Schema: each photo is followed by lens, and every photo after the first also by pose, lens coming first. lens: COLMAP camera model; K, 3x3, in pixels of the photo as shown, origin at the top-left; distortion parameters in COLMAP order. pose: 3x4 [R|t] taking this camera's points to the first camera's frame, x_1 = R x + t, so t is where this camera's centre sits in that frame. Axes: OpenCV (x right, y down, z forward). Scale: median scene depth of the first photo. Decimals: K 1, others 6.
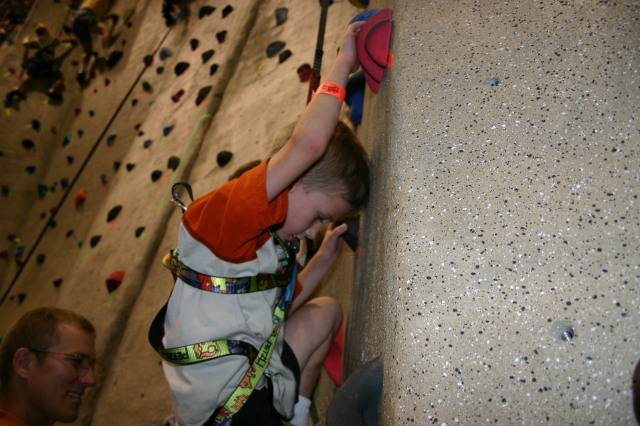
lens RADIAL K [[509.0, 0, 320.0], [0, 509.0, 213.0], [0, 0, 1]] dist [-0.156388, 0.126285]
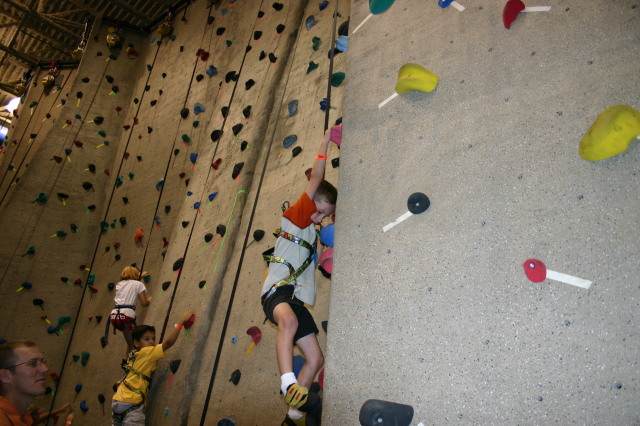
lens RADIAL K [[509.0, 0, 320.0], [0, 509.0, 213.0], [0, 0, 1]] dist [-0.156388, 0.126285]
pose [[0.997107, -0.053231, -0.054261, 0.046510], [0.054755, 0.998135, 0.027002, -0.137934], [0.052723, -0.029895, 0.998162, -0.304160]]
